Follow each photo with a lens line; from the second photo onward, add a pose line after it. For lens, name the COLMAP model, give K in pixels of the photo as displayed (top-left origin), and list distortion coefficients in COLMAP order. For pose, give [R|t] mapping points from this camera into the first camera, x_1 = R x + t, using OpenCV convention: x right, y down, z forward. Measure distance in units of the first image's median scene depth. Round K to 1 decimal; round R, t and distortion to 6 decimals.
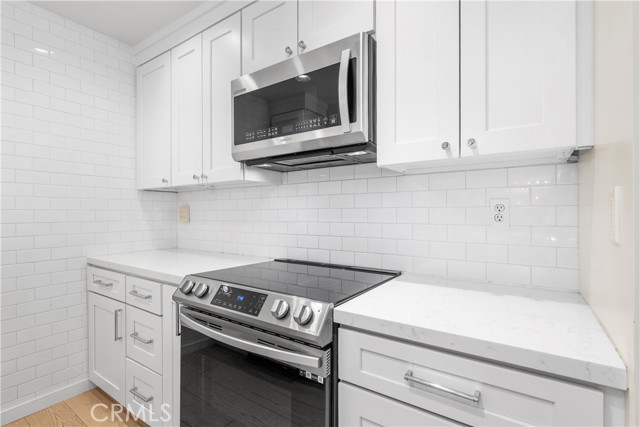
lens RADIAL K [[304.6, 0, 320.0], [0, 304.6, 213.5], [0, 0, 1]] dist [0.001979, 0.000287]
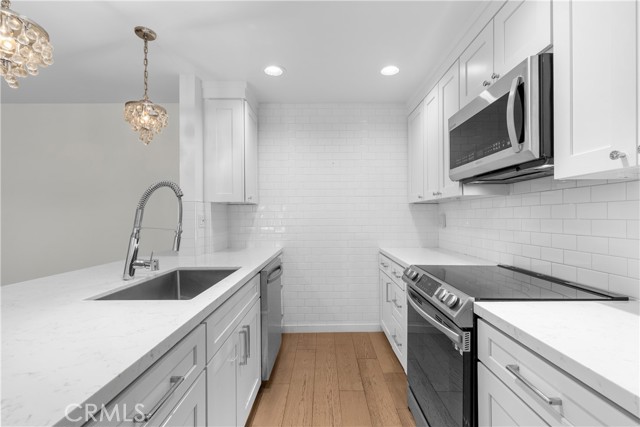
lens RADIAL K [[295.8, 0, 320.0], [0, 295.8, 213.5], [0, 0, 1]] dist [-0.000525, -0.000237]
pose [[0.550223, -0.009143, -0.834967, 0.454649], [0.005586, 0.999958, -0.007269, -0.033661], [0.834999, -0.000665, 0.550251, -0.137310]]
